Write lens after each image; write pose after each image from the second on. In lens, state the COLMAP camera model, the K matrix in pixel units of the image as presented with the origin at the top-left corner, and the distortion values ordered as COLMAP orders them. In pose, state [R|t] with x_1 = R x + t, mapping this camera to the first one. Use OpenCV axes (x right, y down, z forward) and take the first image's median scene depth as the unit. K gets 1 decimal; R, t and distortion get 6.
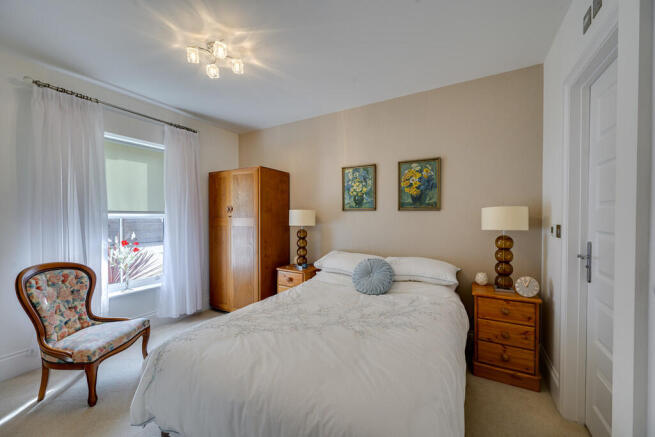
lens RADIAL K [[262.7, 0, 328.8], [0, 262.7, 222.1], [0, 0, 1]] dist [-0.000876, 0.000033]
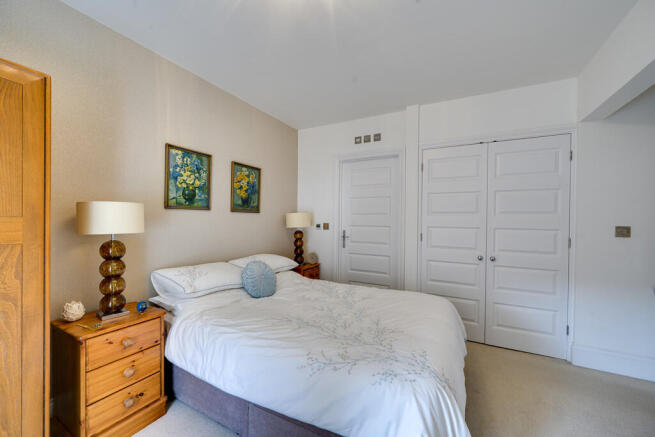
lens RADIAL K [[262.7, 0, 328.8], [0, 262.7, 222.1], [0, 0, 1]] dist [-0.000876, 0.000033]
pose [[-0.058993, -0.004395, 0.998249, -0.686027], [0.017053, 0.999840, 0.005410, -0.004292], [-0.998113, 0.017343, -0.058909, 0.671494]]
